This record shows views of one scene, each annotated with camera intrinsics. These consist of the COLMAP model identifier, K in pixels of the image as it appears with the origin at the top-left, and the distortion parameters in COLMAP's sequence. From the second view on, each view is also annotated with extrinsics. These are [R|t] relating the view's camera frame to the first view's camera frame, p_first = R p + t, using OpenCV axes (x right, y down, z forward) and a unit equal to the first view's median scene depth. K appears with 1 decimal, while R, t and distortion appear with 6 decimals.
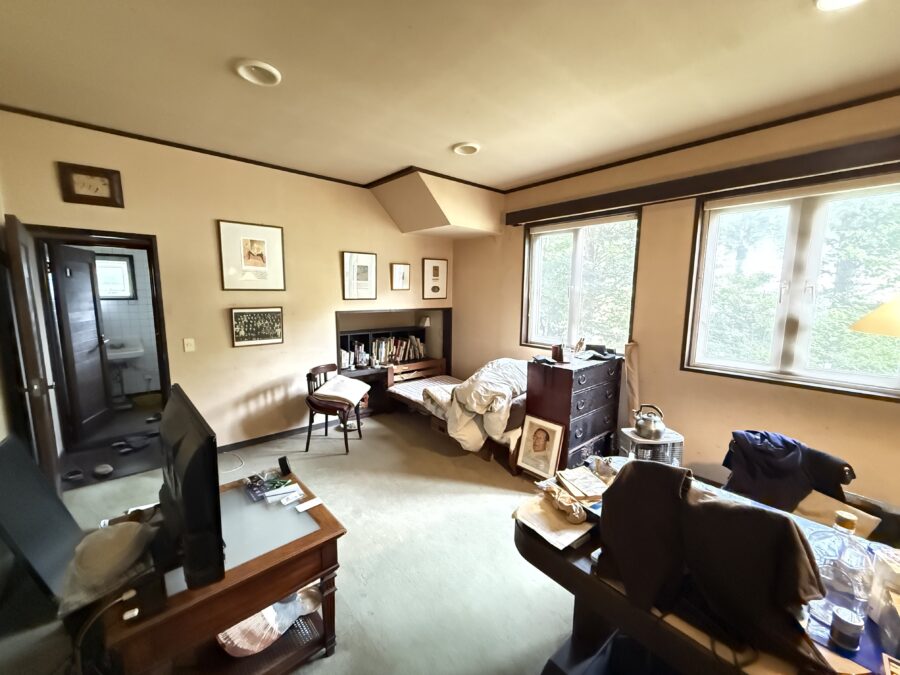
lens RADIAL K [[358.0, 0, 449.1], [0, 358.0, 339.5], [0, 0, 1]] dist [-0.000532, -0.000377]
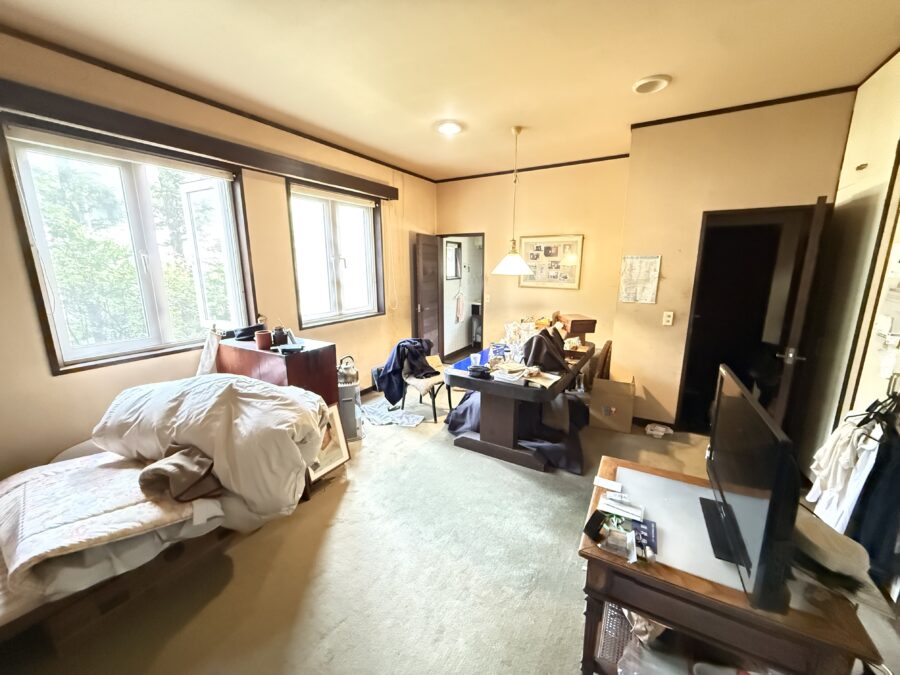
lens RADIAL K [[358.0, 0, 449.1], [0, 358.0, 339.5], [0, 0, 1]] dist [-0.000532, -0.000377]
pose [[-0.317466, -0.204052, 0.926055, -0.634122], [0.129847, 0.958021, 0.255609, -0.130113], [-0.939338, 0.201393, -0.277643, 0.944216]]
